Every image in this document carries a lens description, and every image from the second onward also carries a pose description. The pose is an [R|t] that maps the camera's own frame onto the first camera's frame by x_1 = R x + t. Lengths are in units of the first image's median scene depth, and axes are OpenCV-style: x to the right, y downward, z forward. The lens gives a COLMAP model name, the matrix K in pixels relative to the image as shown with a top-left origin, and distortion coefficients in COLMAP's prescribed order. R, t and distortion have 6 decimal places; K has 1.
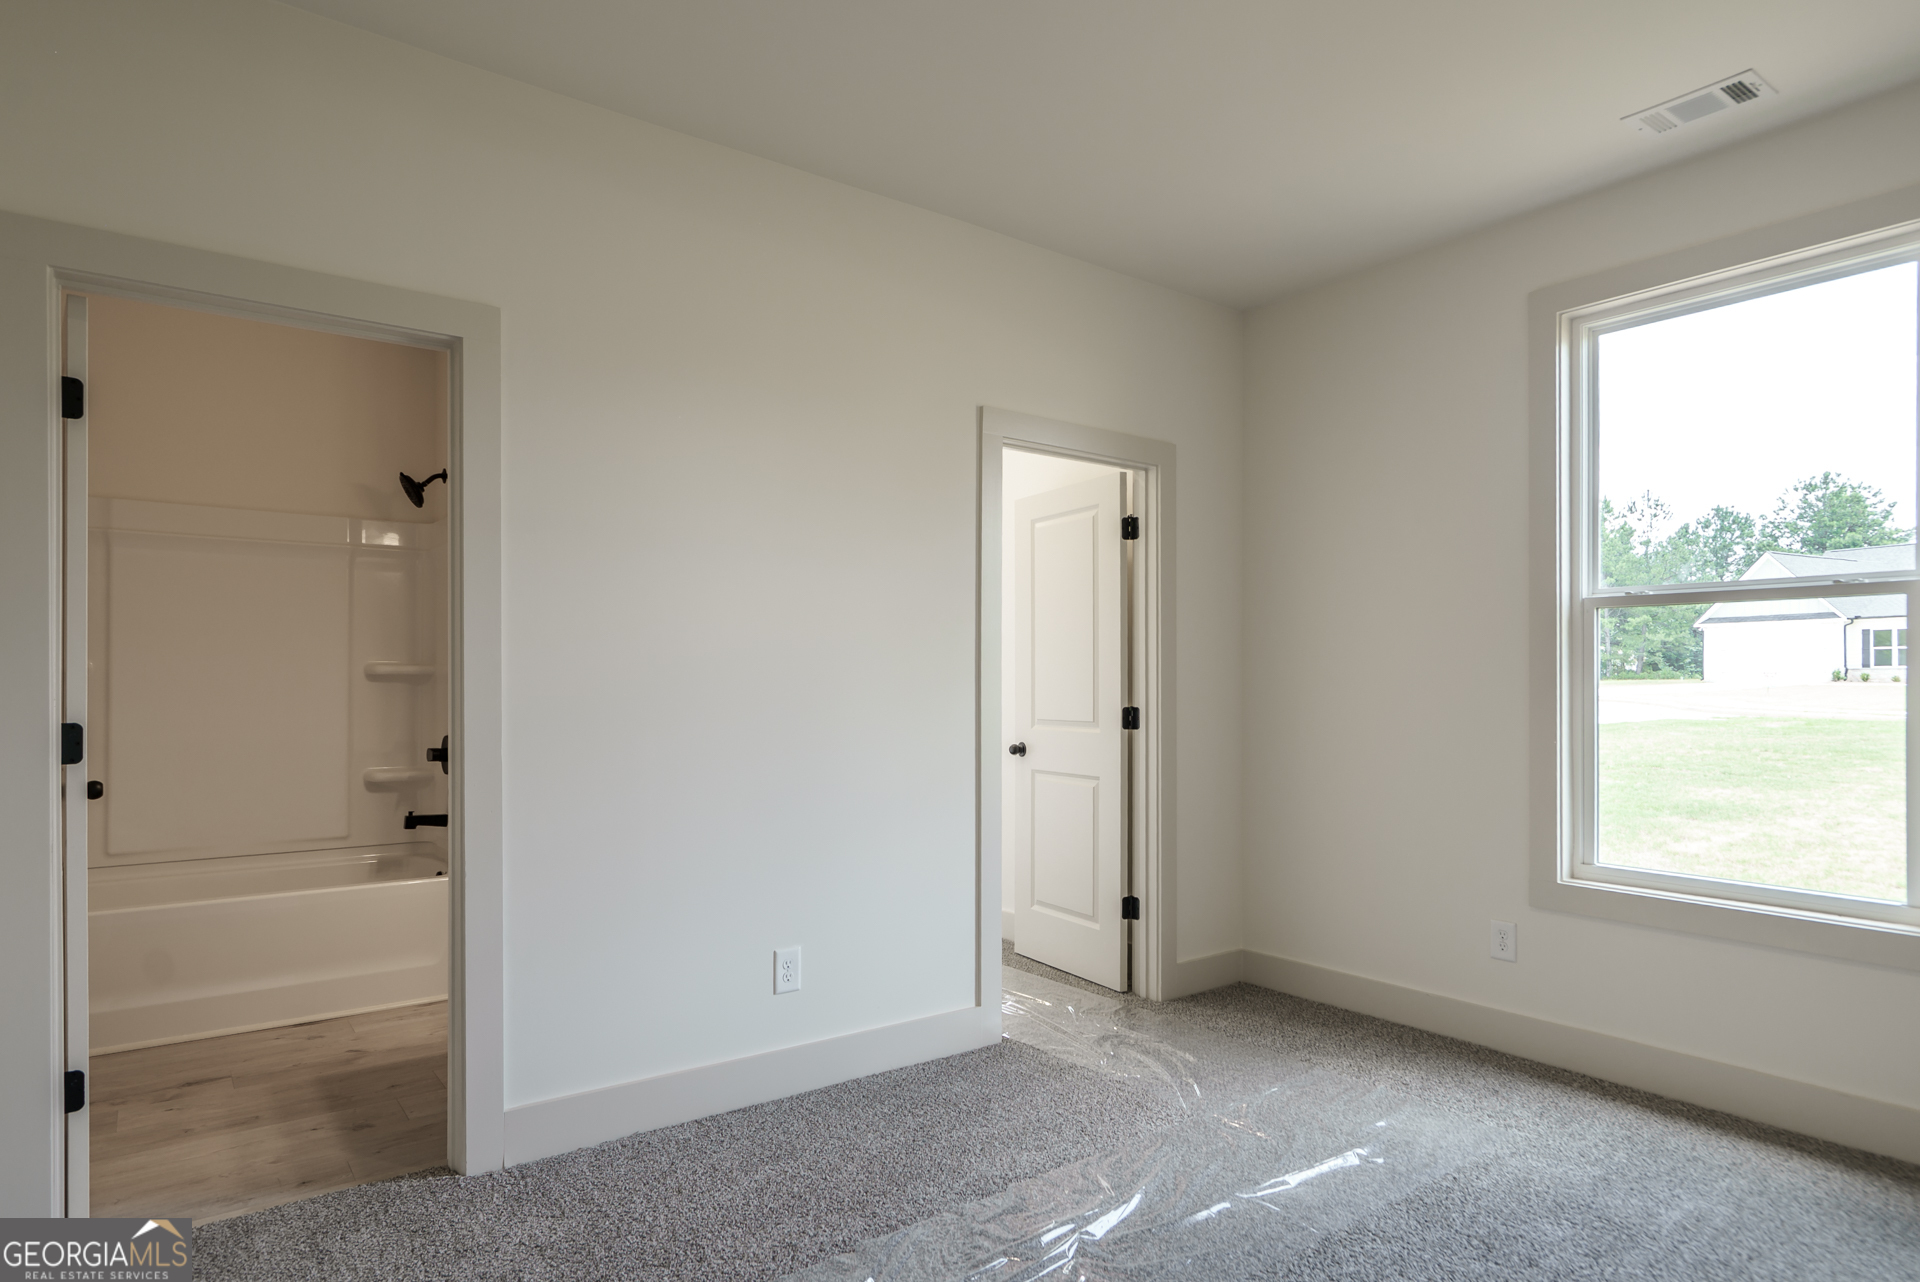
lens RADIAL K [[1118.8, 0, 955.0], [0, 1118.8, 664.0], [0, 0, 1]] dist [0.004085, 0.001760]
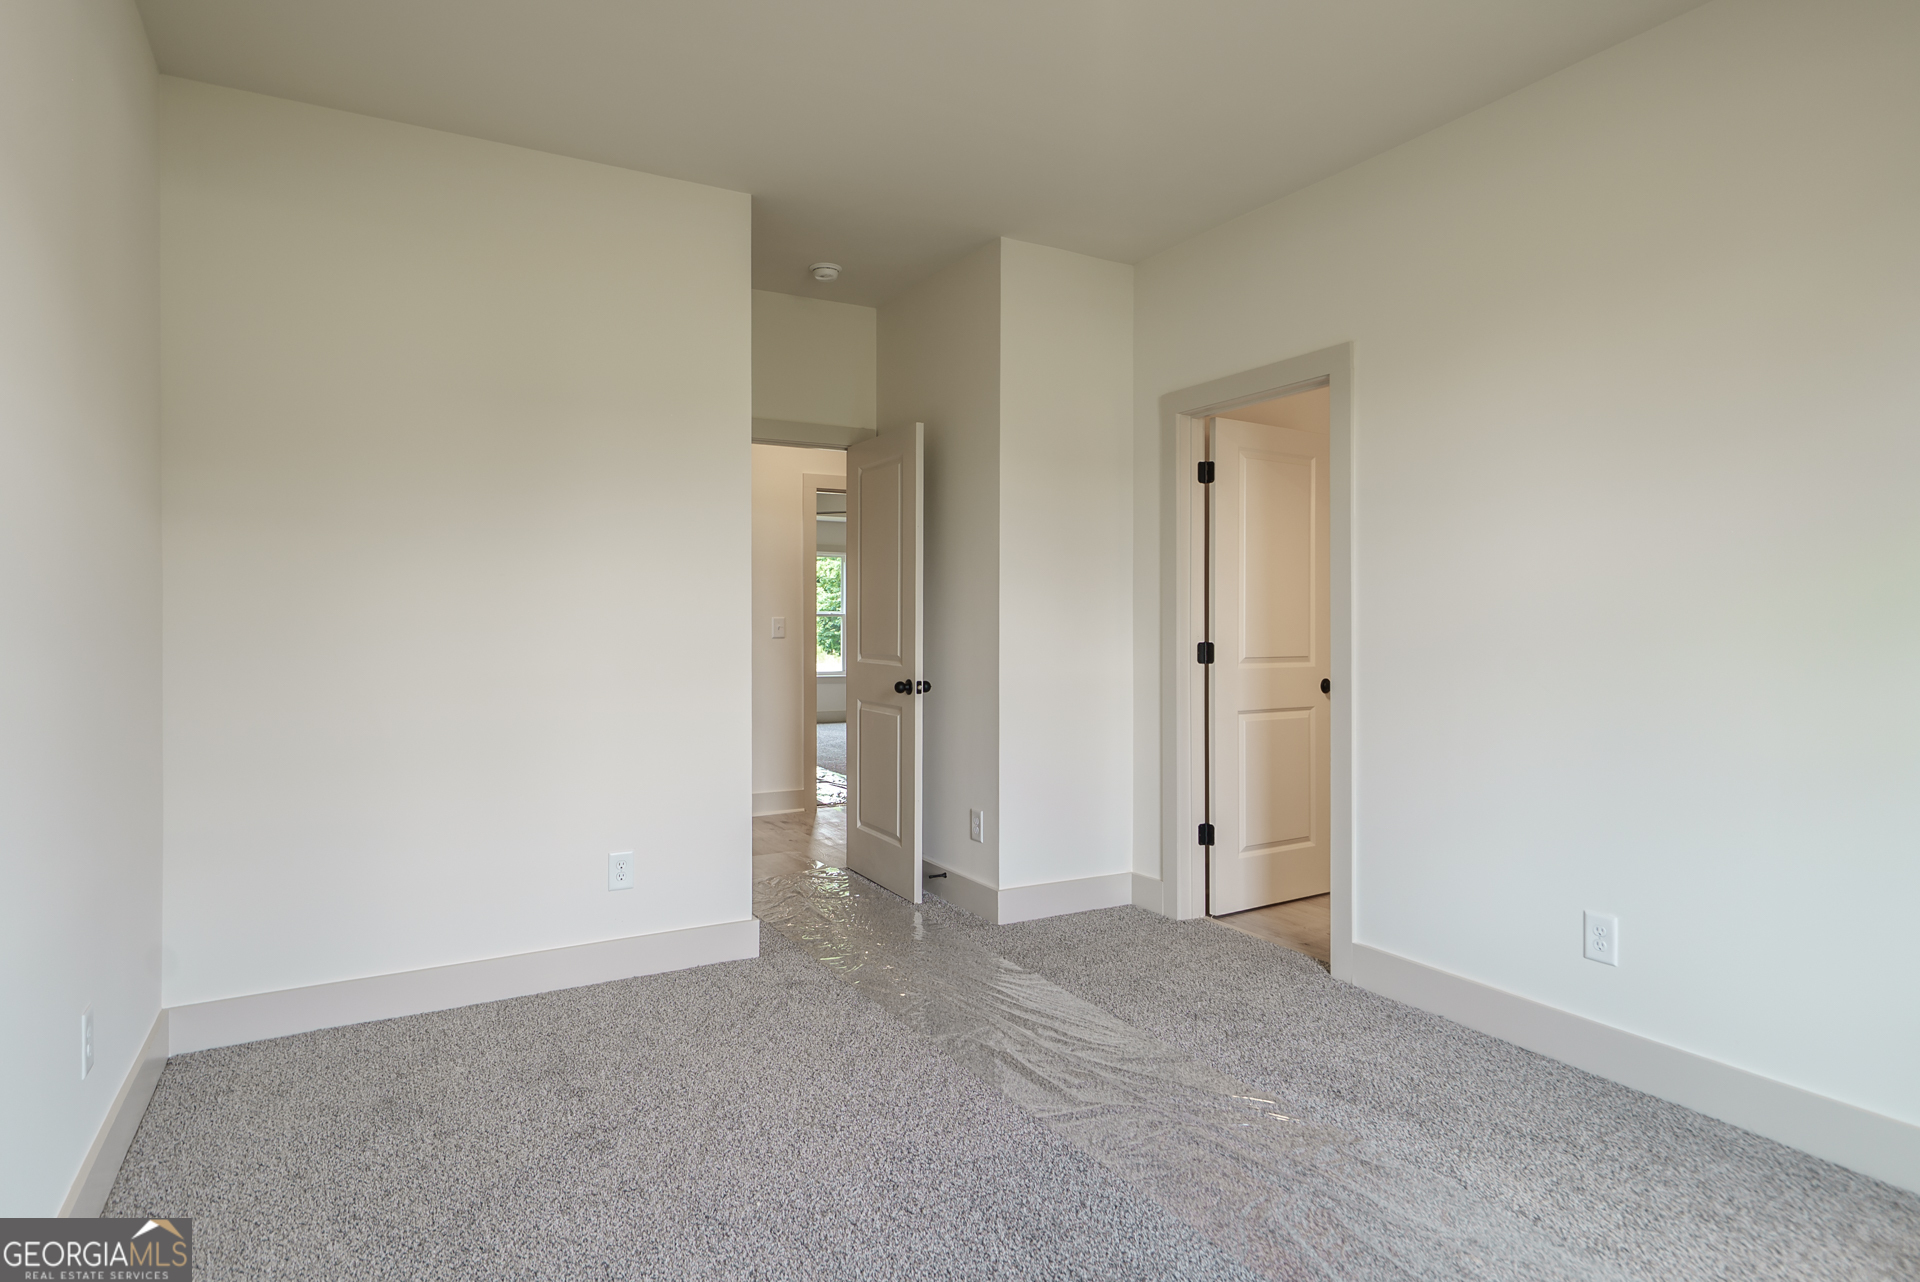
lens RADIAL K [[1067.9, 0, 961.7], [0, 1067.9, 630.4], [0, 0, 1]] dist [0.005366, 0.001581]
pose [[-0.136142, 0.002177, -0.990687, 0.973069], [0.011033, 0.999939, 0.000681, 0.020668], [0.990628, -0.010838, -0.136158, 0.752027]]
